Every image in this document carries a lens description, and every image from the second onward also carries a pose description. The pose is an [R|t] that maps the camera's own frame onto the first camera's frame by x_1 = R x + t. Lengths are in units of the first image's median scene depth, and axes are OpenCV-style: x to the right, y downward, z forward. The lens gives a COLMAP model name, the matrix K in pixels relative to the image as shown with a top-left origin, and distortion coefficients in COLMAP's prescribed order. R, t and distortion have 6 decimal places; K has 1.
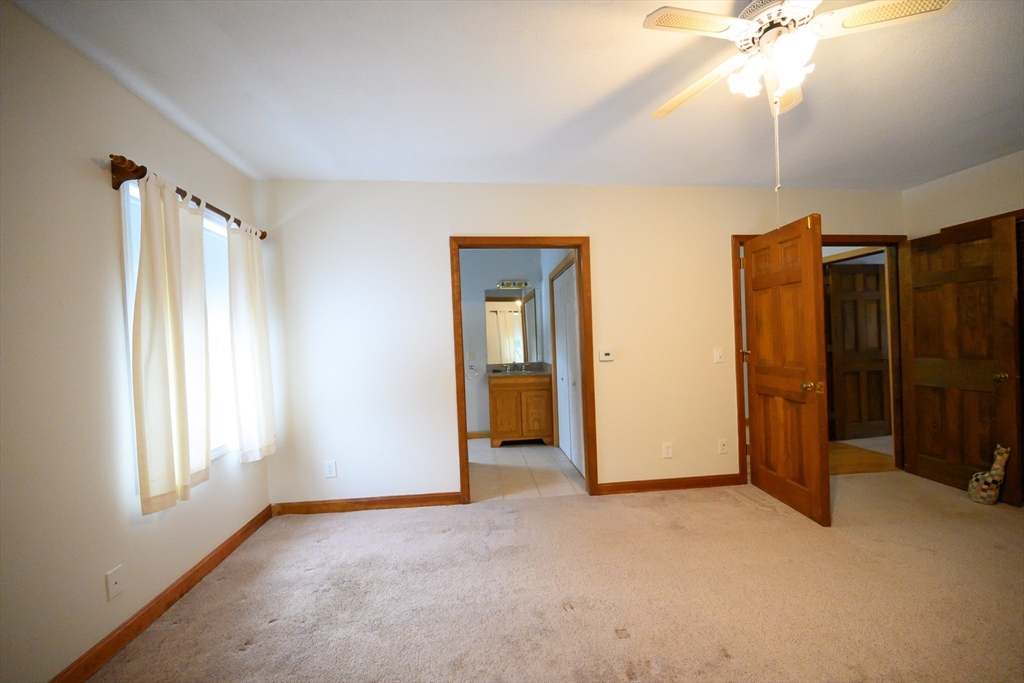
lens RADIAL K [[402.2, 0, 514.9], [0, 402.2, 345.4], [0, 0, 1]] dist [0.000162, 0.000034]
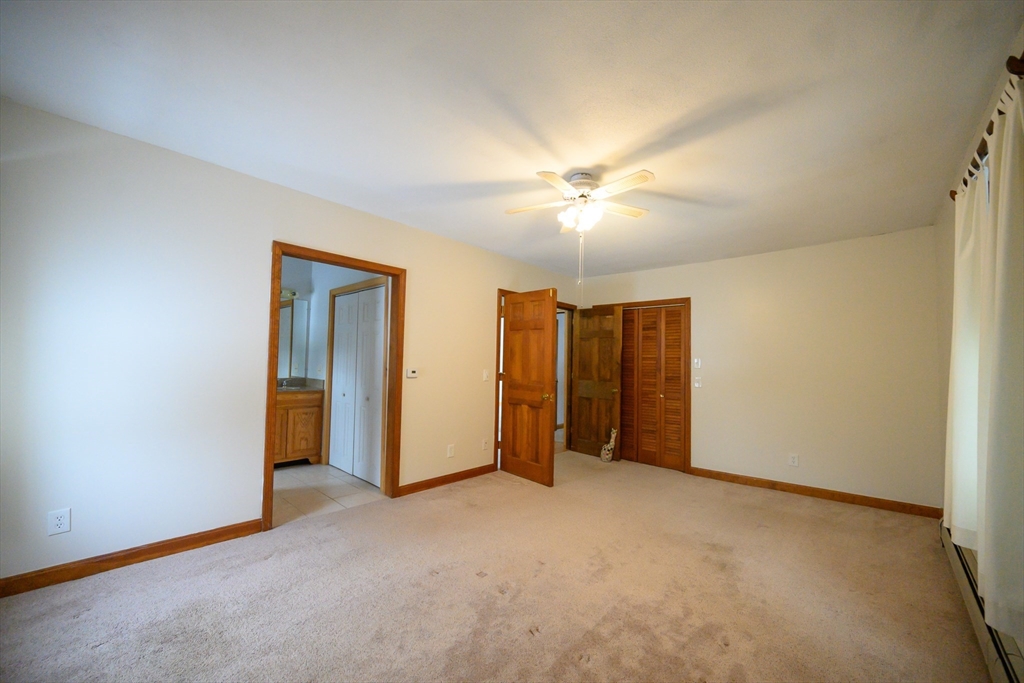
lens RADIAL K [[402.2, 0, 514.9], [0, 402.2, 345.4], [0, 0, 1]] dist [0.000162, 0.000034]
pose [[0.744290, 0.076087, 0.663508, -0.345392], [-0.044125, 0.996921, -0.064823, 0.008516], [-0.666397, 0.018970, 0.745356, -0.067450]]
